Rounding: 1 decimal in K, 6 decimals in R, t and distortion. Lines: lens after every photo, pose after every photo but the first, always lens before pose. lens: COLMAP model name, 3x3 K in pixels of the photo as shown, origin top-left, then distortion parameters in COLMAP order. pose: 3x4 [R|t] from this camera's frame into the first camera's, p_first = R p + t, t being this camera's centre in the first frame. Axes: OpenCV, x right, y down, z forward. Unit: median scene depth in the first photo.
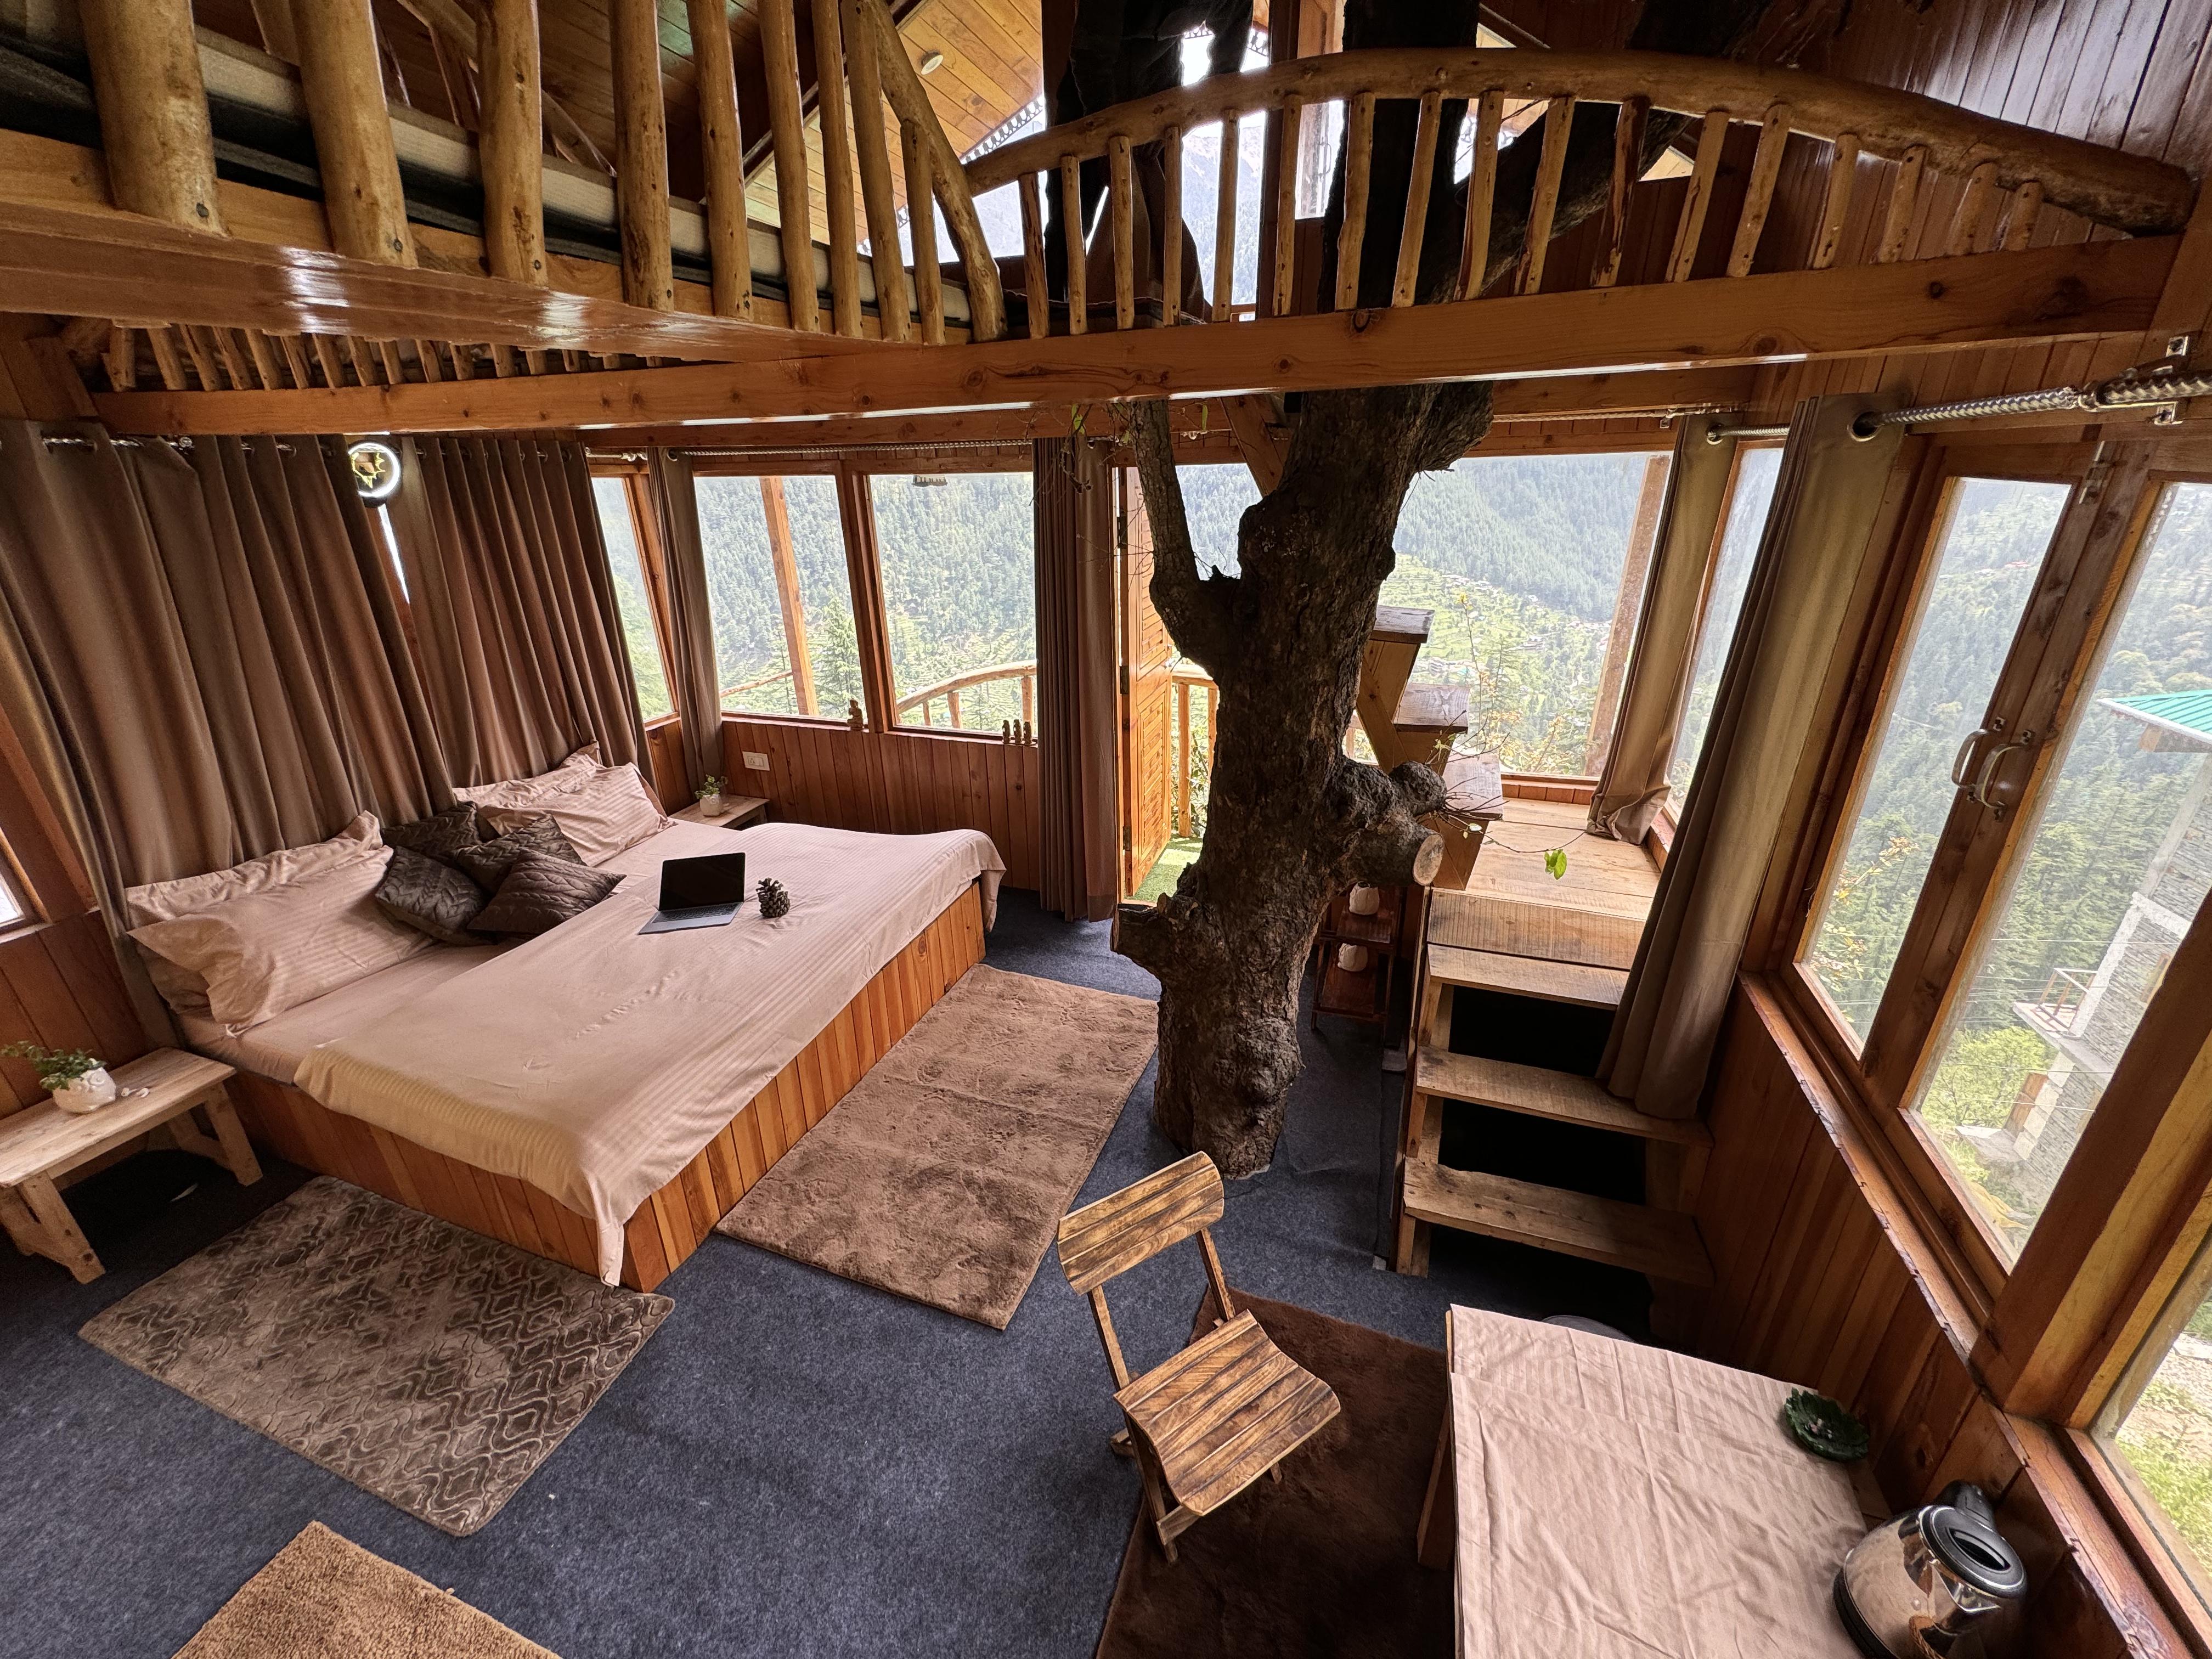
lens RADIAL K [[878.4, 0, 1101.1], [0, 878.4, 830.6], [0, 0, 1]] dist [-0.002076, 0.000016]
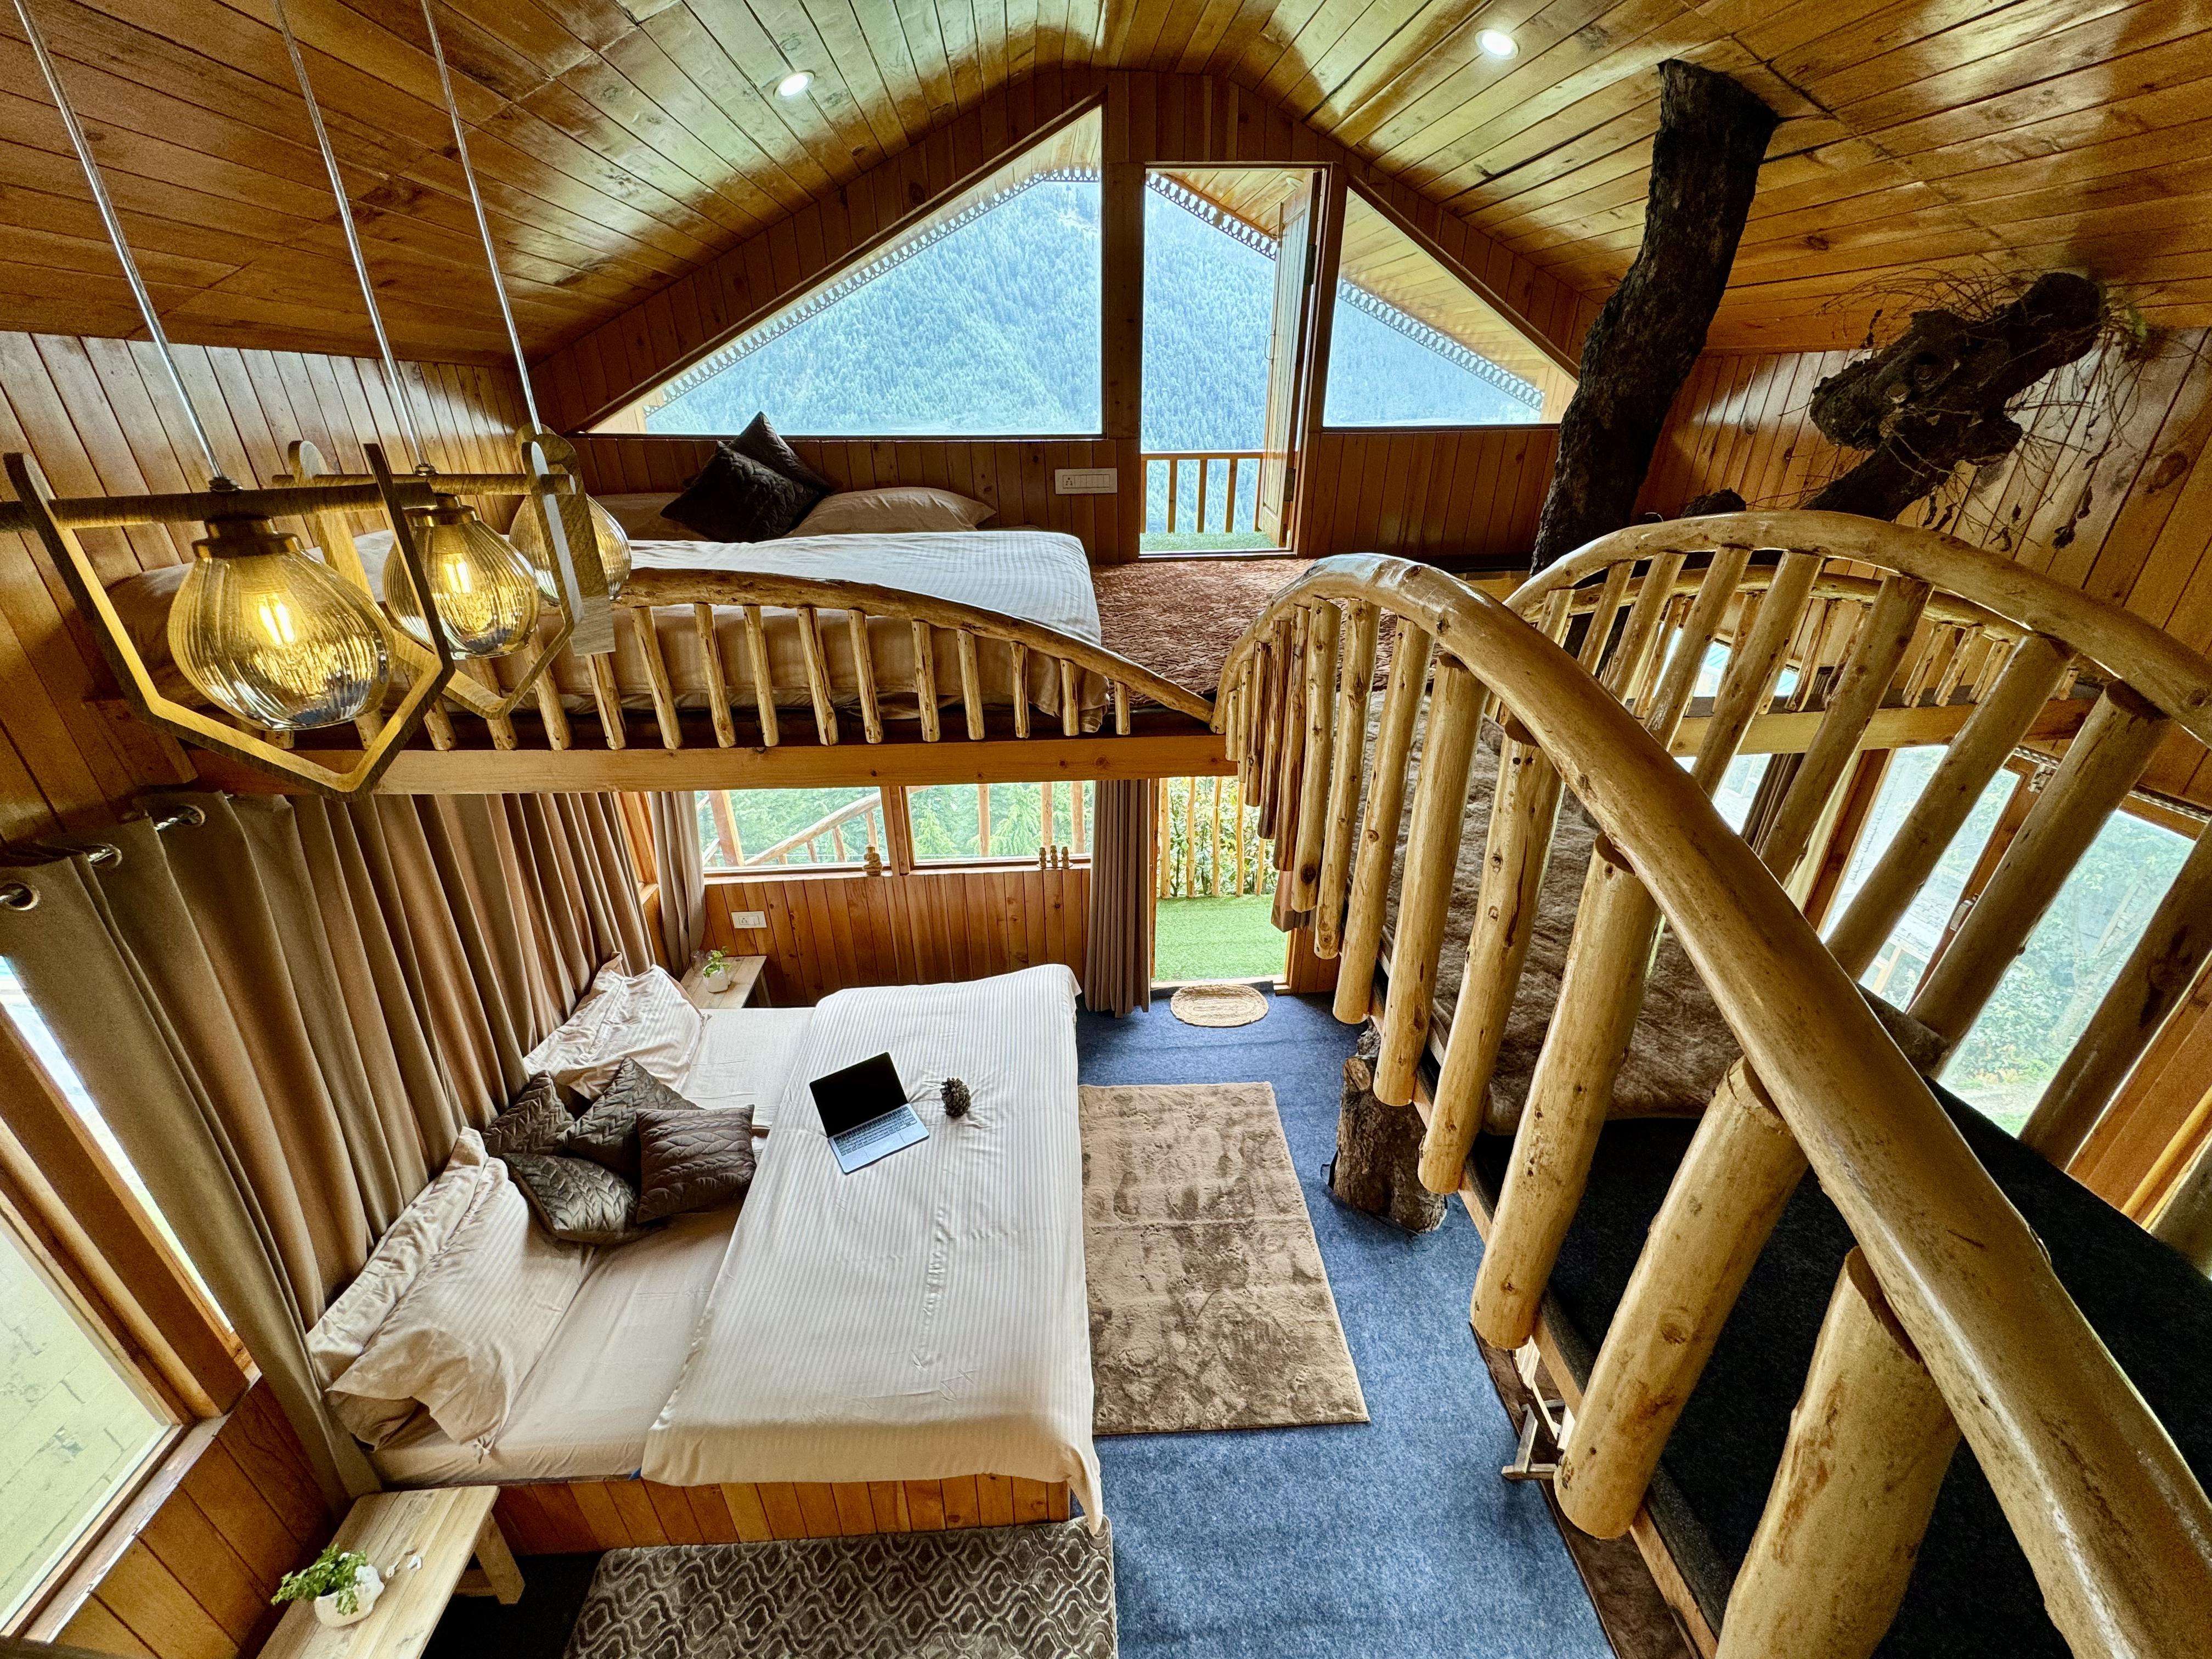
lens RADIAL K [[878.4, 0, 1098.9], [0, 878.4, 835.5], [0, 0, 1]] dist [-0.002076, 0.000016]
pose [[0.919790, -0.164096, 0.356452, -0.489053], [0.140523, 0.985864, 0.091247, -0.264534], [-0.366386, -0.033838, 0.929847, 0.007581]]
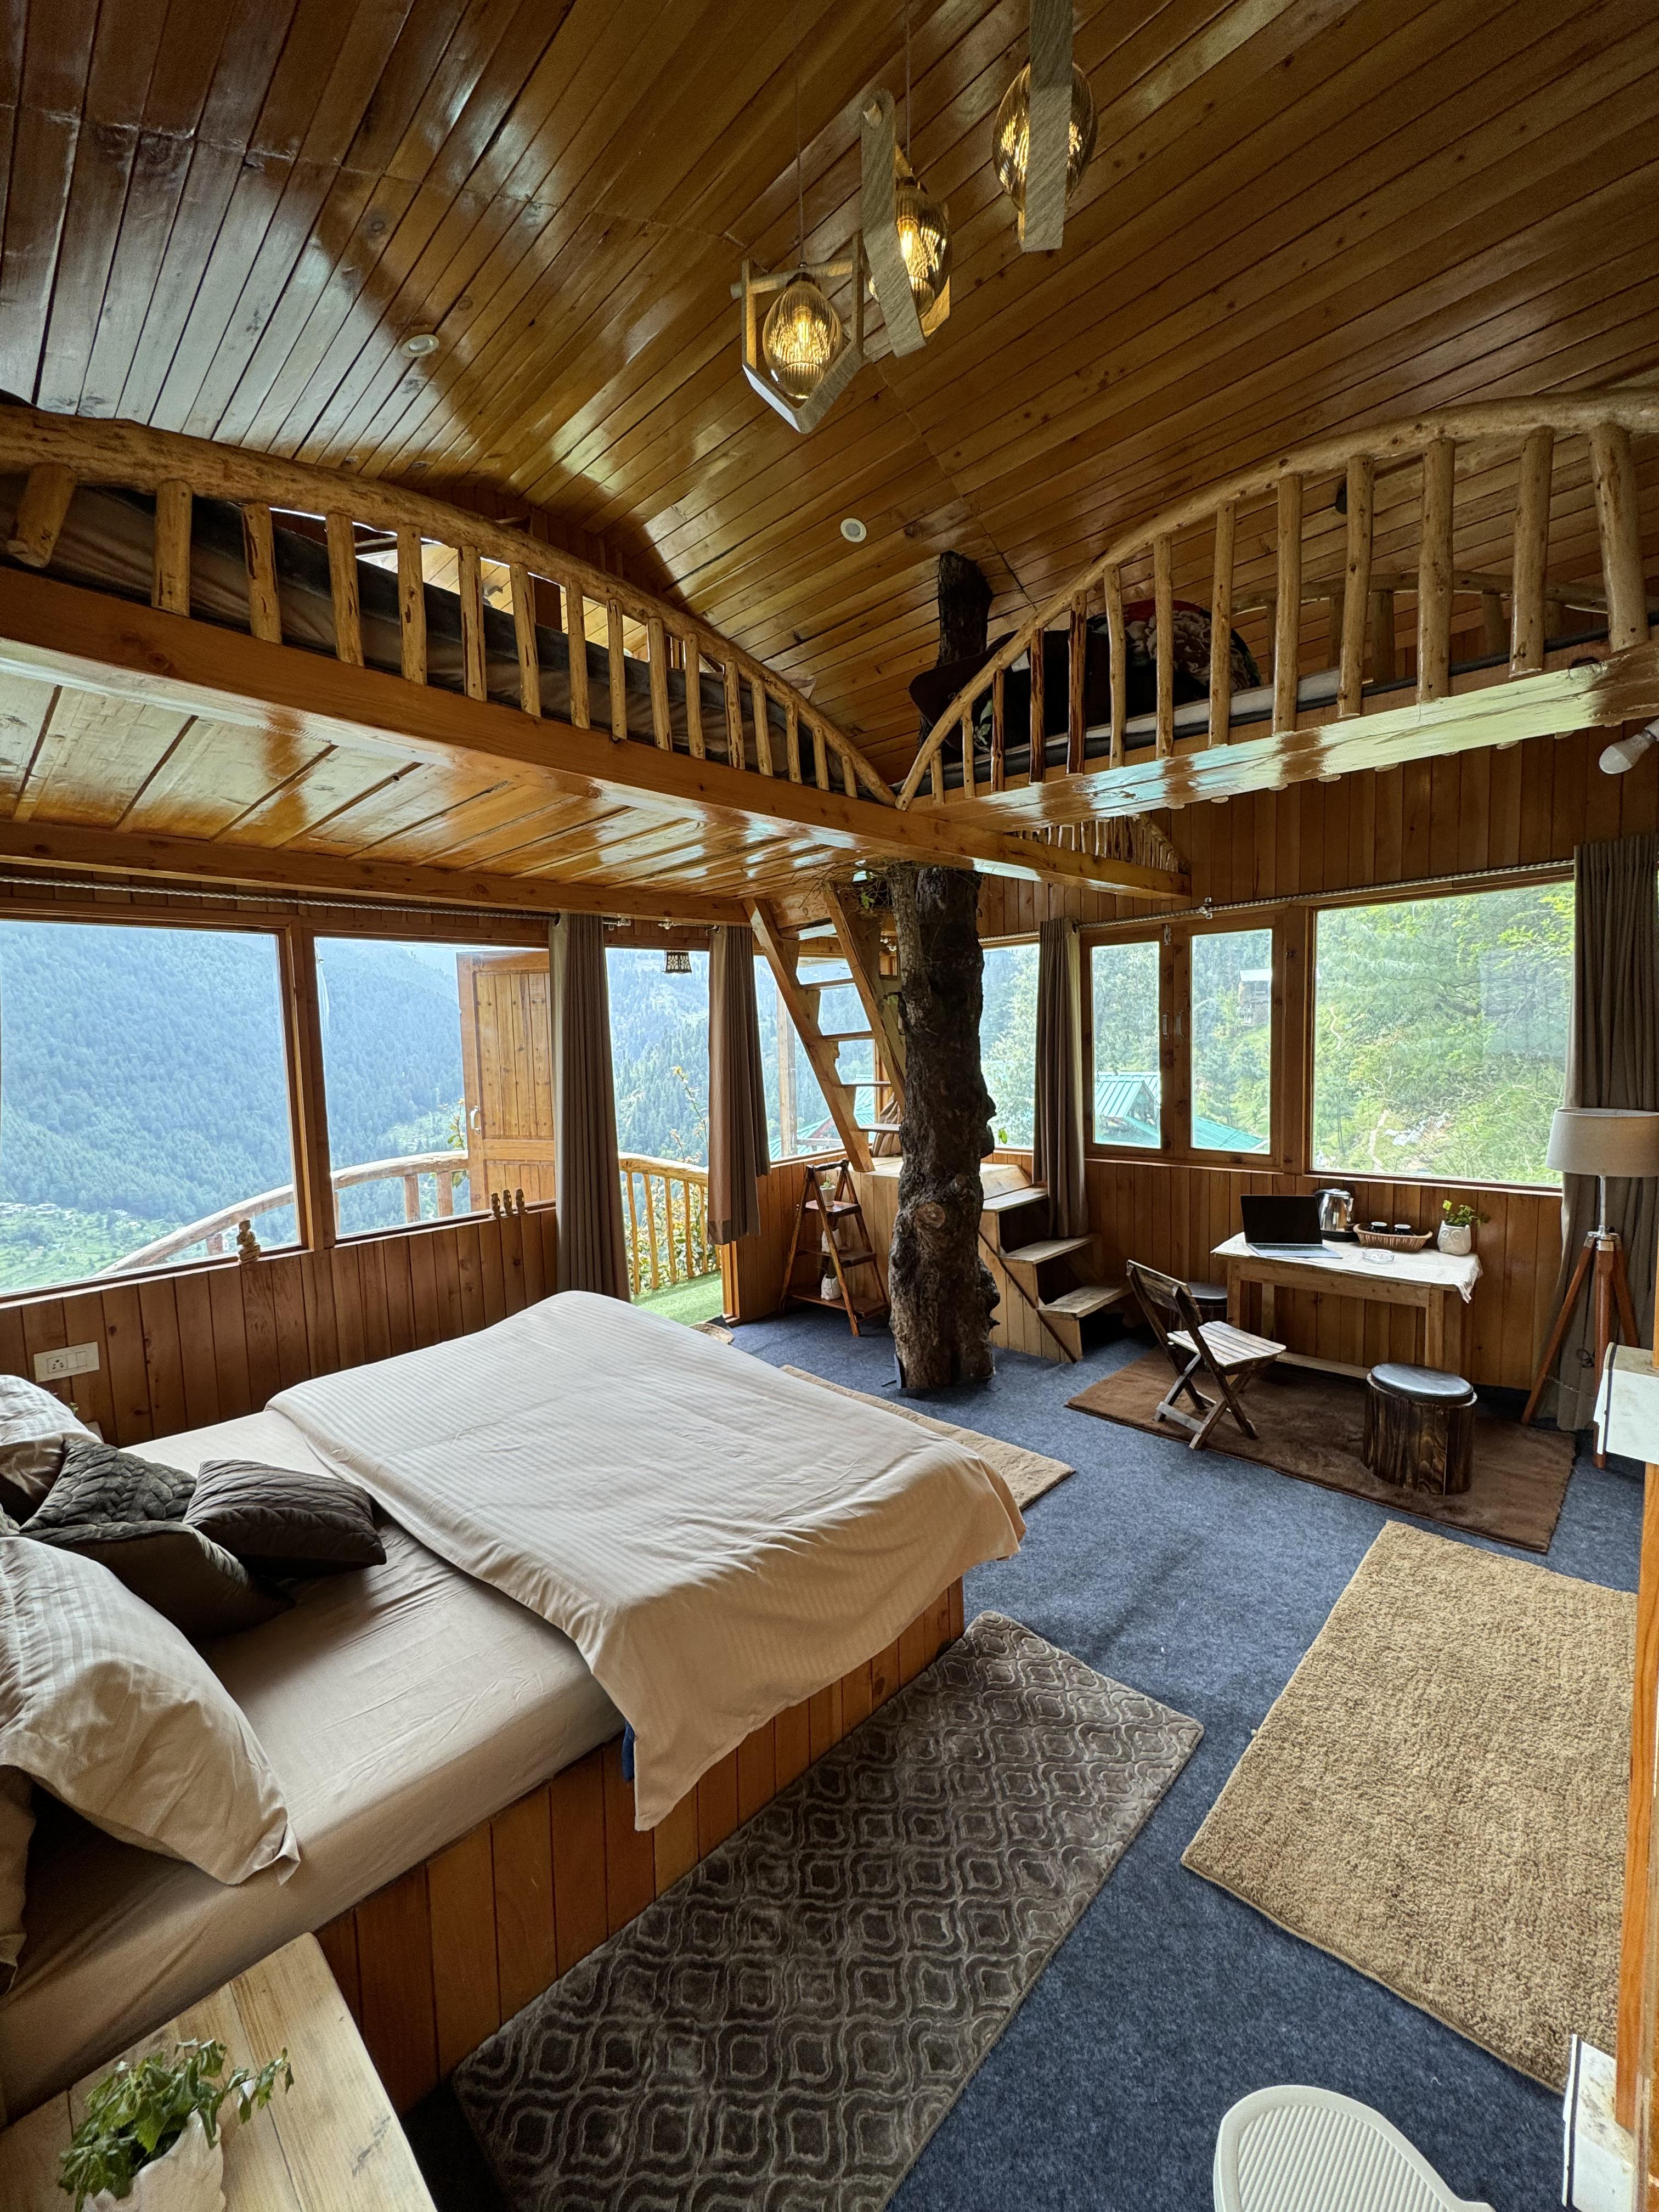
lens RADIAL K [[878.4, 0, 830.8], [0, 878.4, 1110.8], [0, 0, 1]] dist [-0.002076, 0.000016]
pose [[0.411980, -0.064492, 0.908908, -0.947021], [0.372847, 0.922094, -0.103573, 0.027292], [-0.831419, 0.381554, 0.403930, 0.342352]]
